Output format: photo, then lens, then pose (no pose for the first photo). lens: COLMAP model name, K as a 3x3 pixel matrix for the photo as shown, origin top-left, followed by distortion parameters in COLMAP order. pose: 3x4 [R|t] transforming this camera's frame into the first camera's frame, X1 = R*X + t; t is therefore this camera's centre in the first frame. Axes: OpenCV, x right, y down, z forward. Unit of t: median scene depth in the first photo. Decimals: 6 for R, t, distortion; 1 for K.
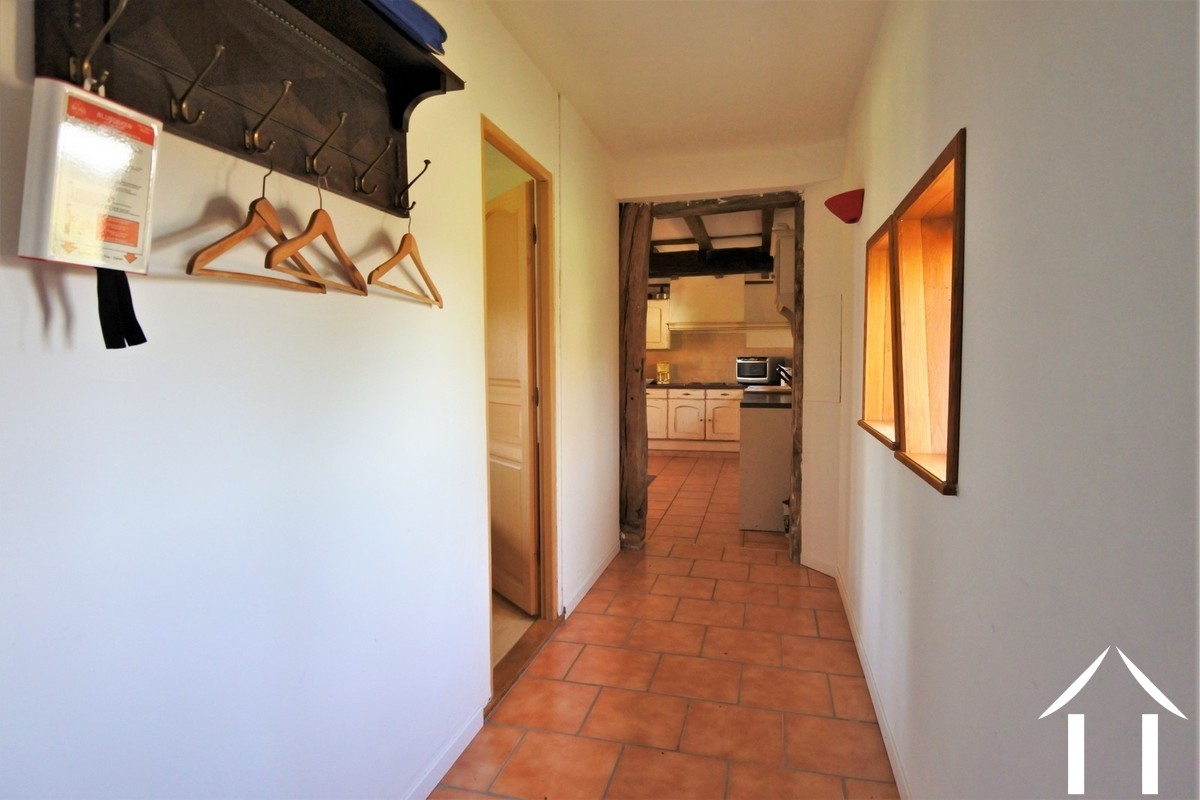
lens RADIAL K [[651.6, 0, 598.5], [0, 651.6, 399.7], [0, 0, 1]] dist [-0.000022, 0.000005]
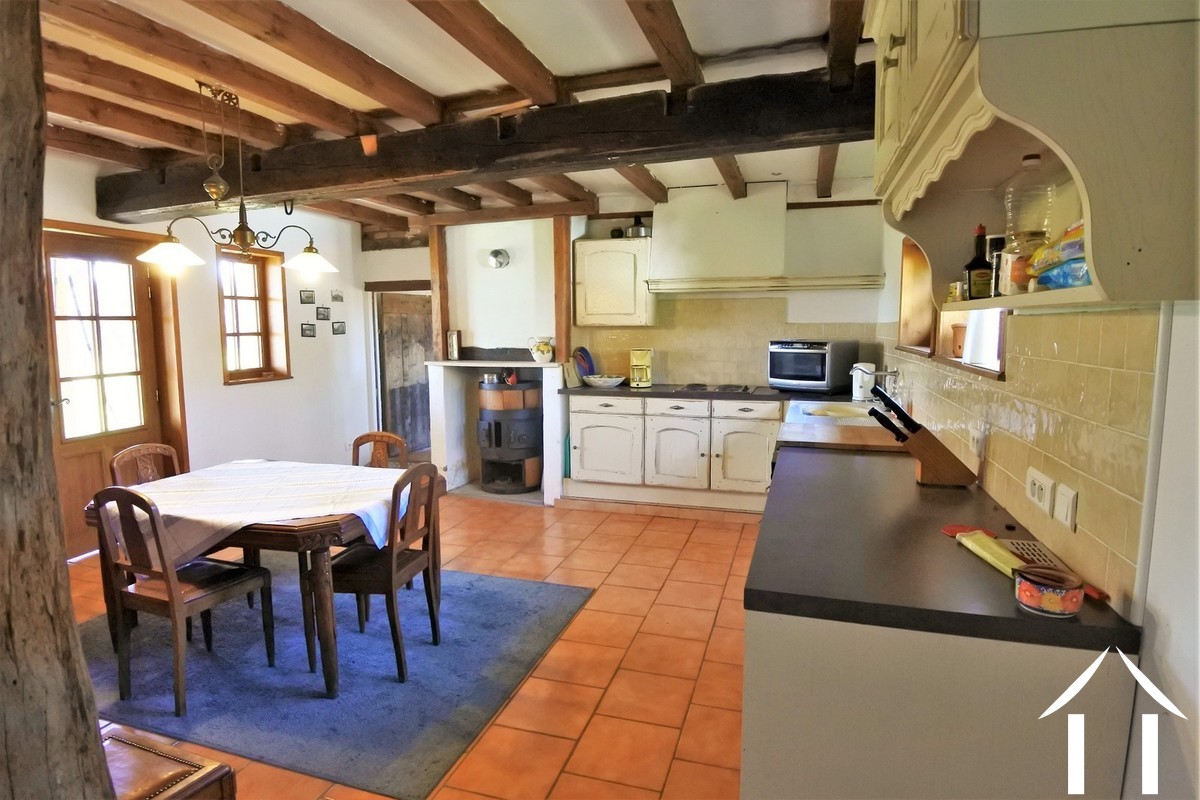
lens RADIAL K [[651.6, 0, 599.9], [0, 651.6, 395.9], [0, 0, 1]] dist [-0.000022, 0.000005]
pose [[0.998190, 0.004873, -0.059941, 0.102107], [-0.002343, 0.999106, 0.042206, -0.041724], [0.060093, -0.041989, 0.997309, 0.438566]]
